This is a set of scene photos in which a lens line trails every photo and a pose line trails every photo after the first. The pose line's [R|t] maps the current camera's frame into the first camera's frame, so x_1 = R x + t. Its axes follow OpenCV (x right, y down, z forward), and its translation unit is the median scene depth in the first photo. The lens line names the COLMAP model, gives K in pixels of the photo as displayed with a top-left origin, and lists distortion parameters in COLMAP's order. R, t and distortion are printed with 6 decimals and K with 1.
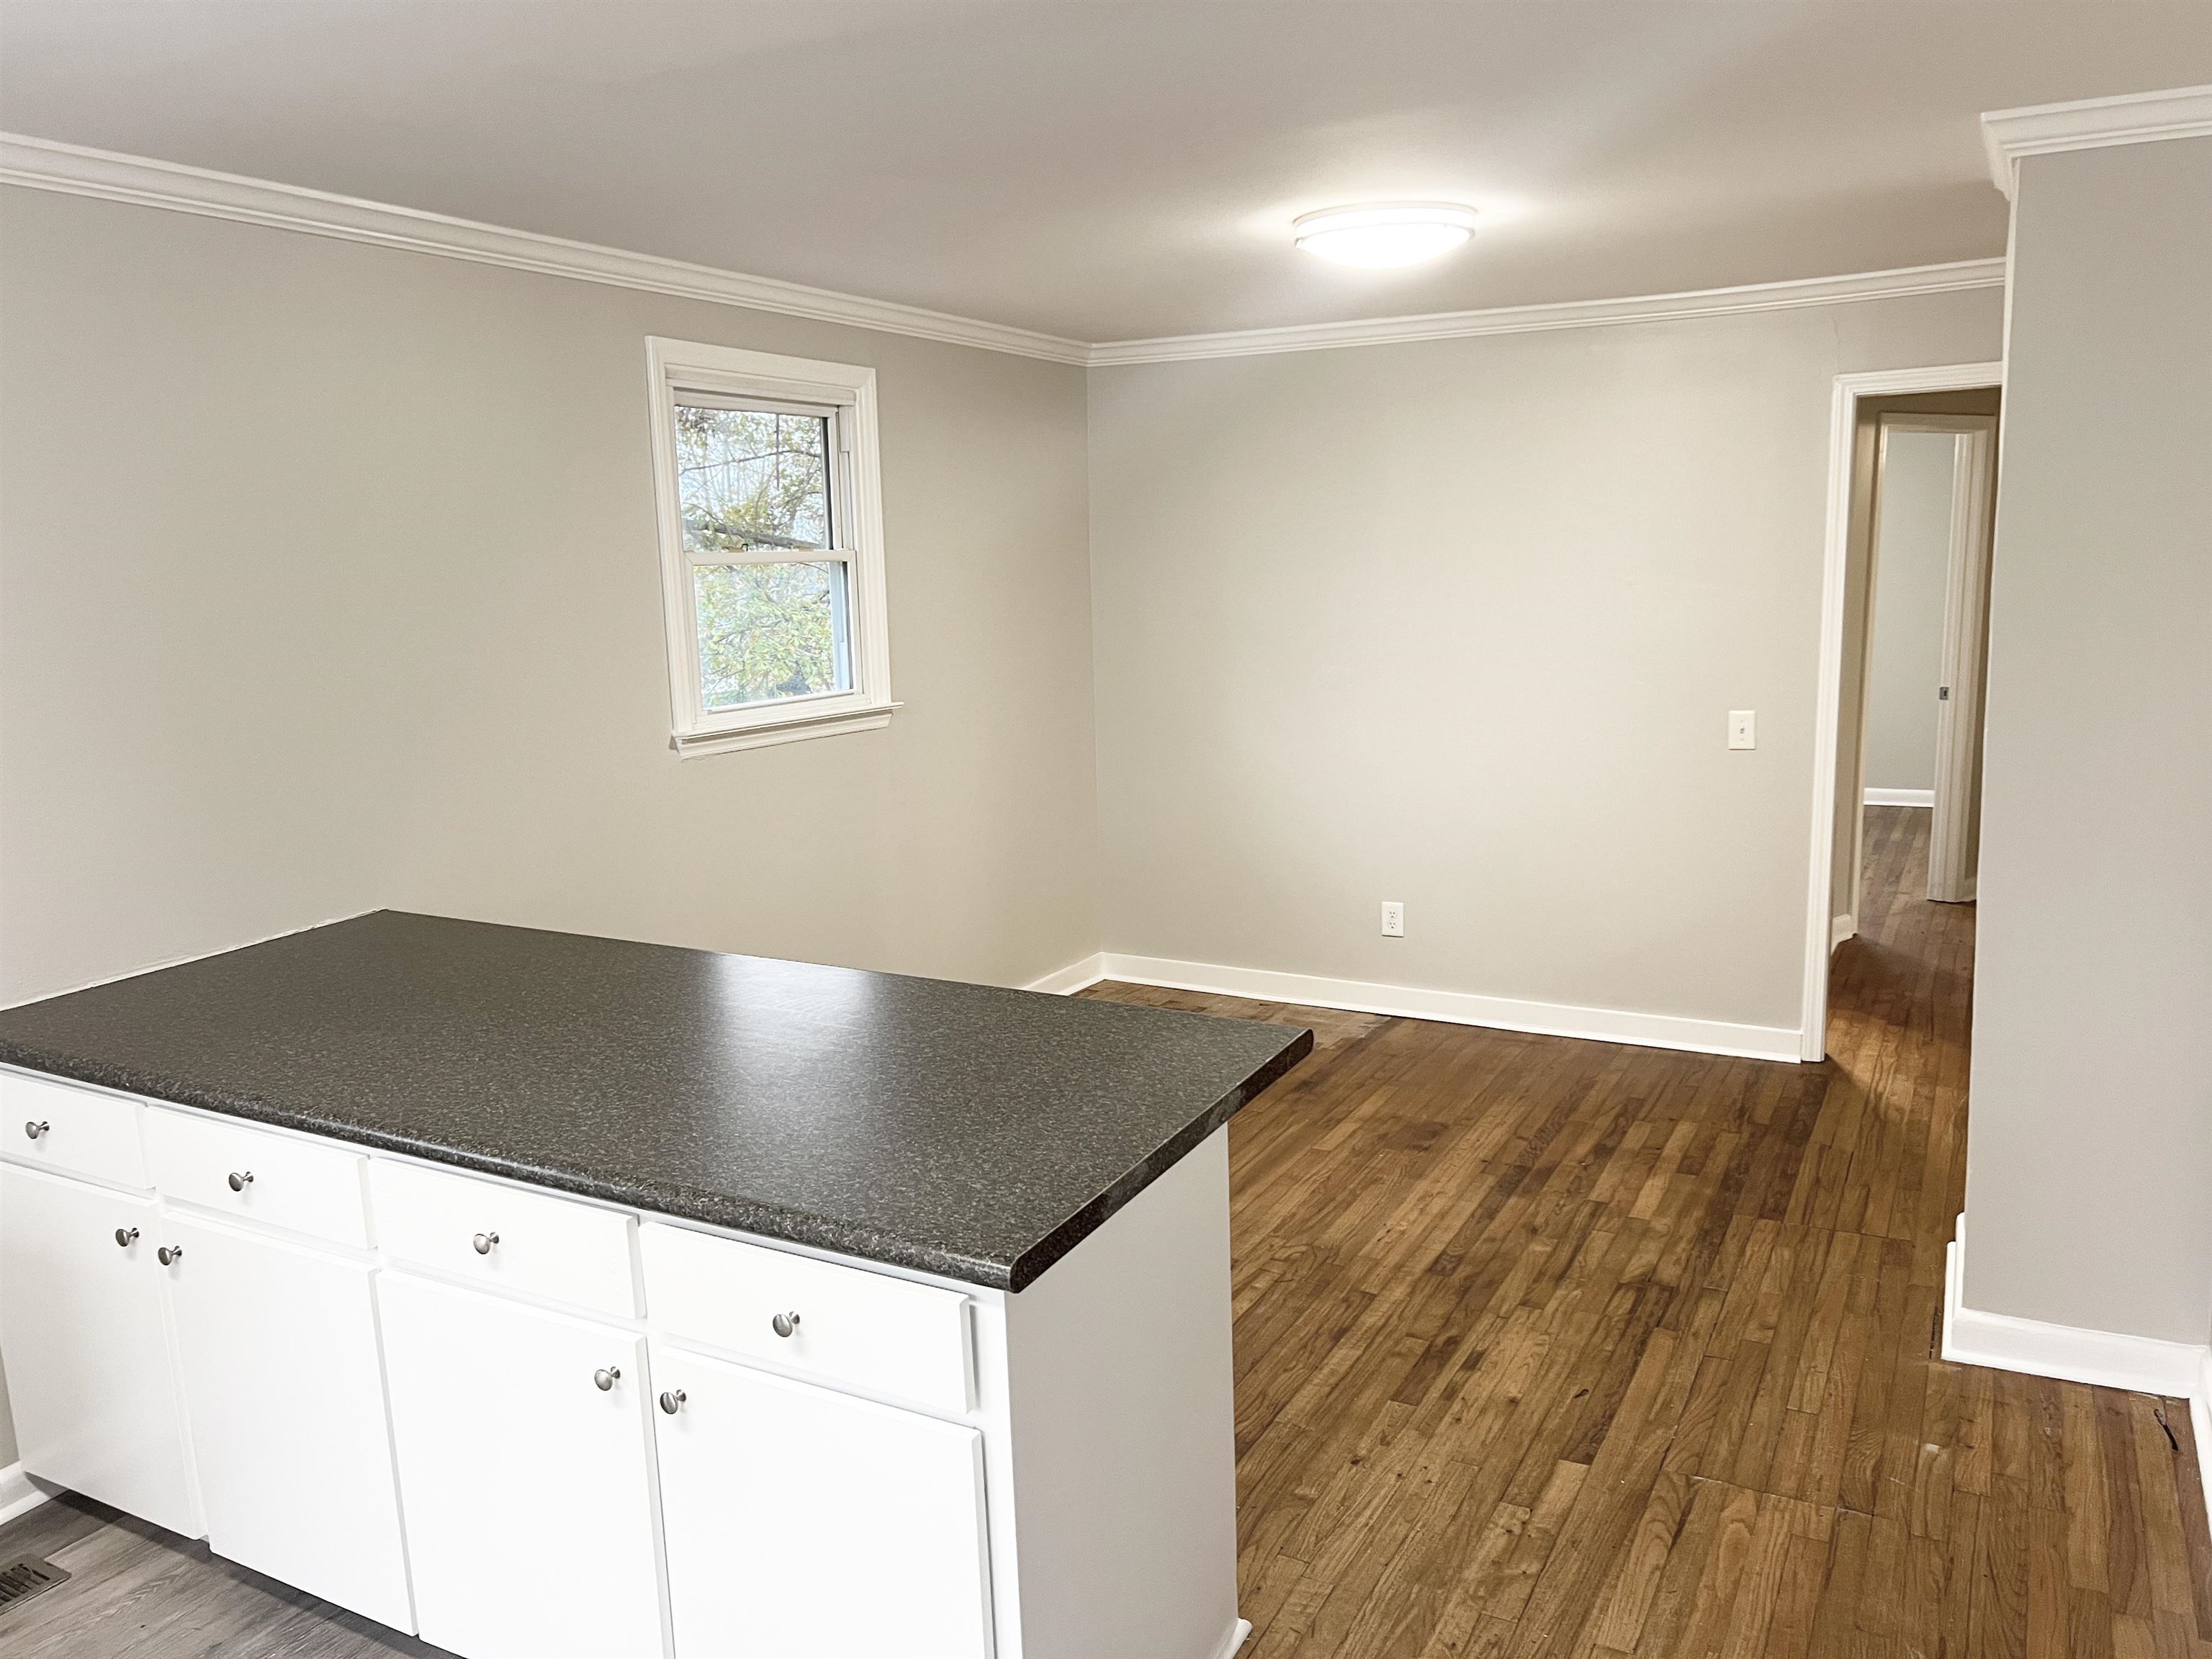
lens RADIAL K [[1637.0, 0, 1118.7], [0, 1637.0, 818.5], [0, 0, 1]] dist [0.059184, -0.066070]
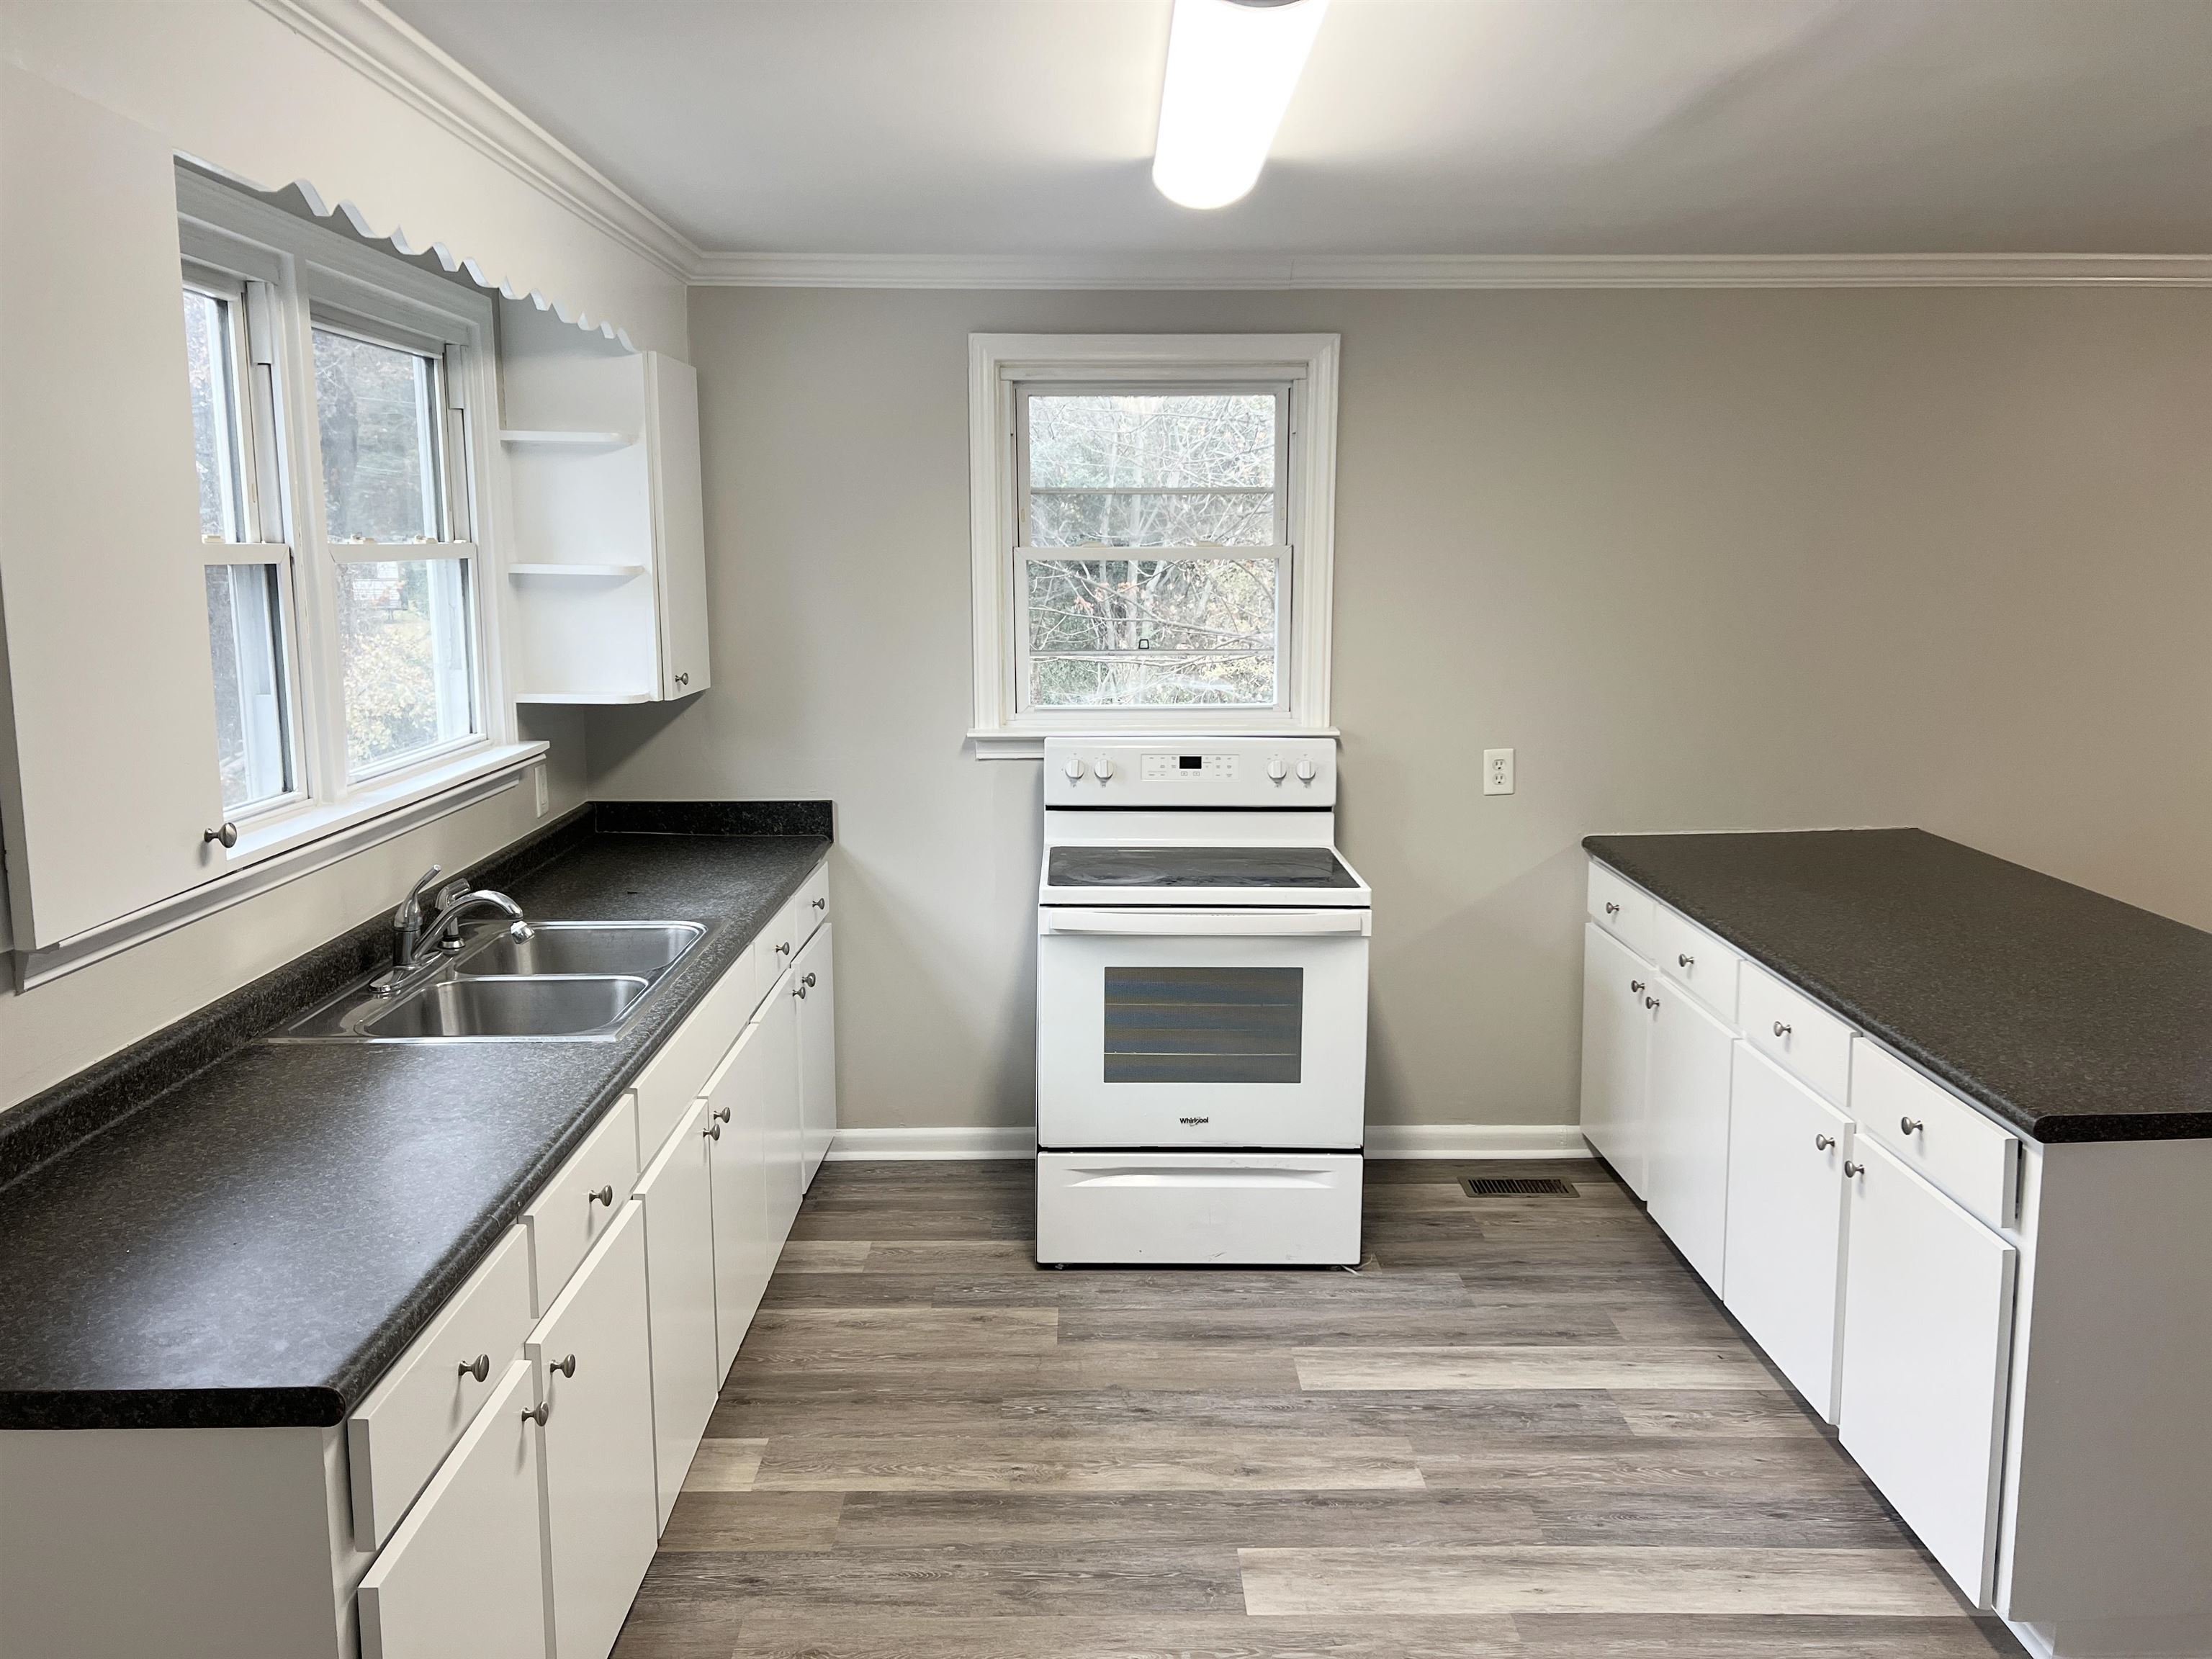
lens RADIAL K [[1637.0, 0, 1118.7], [0, 1637.0, 818.5], [0, 0, 1]] dist [0.059184, -0.066070]
pose [[0.482353, 0.193577, -0.854320, 0.561464], [-0.204626, 0.973195, 0.104980, 0.038739], [0.851742, 0.124179, 0.509034, -0.290544]]
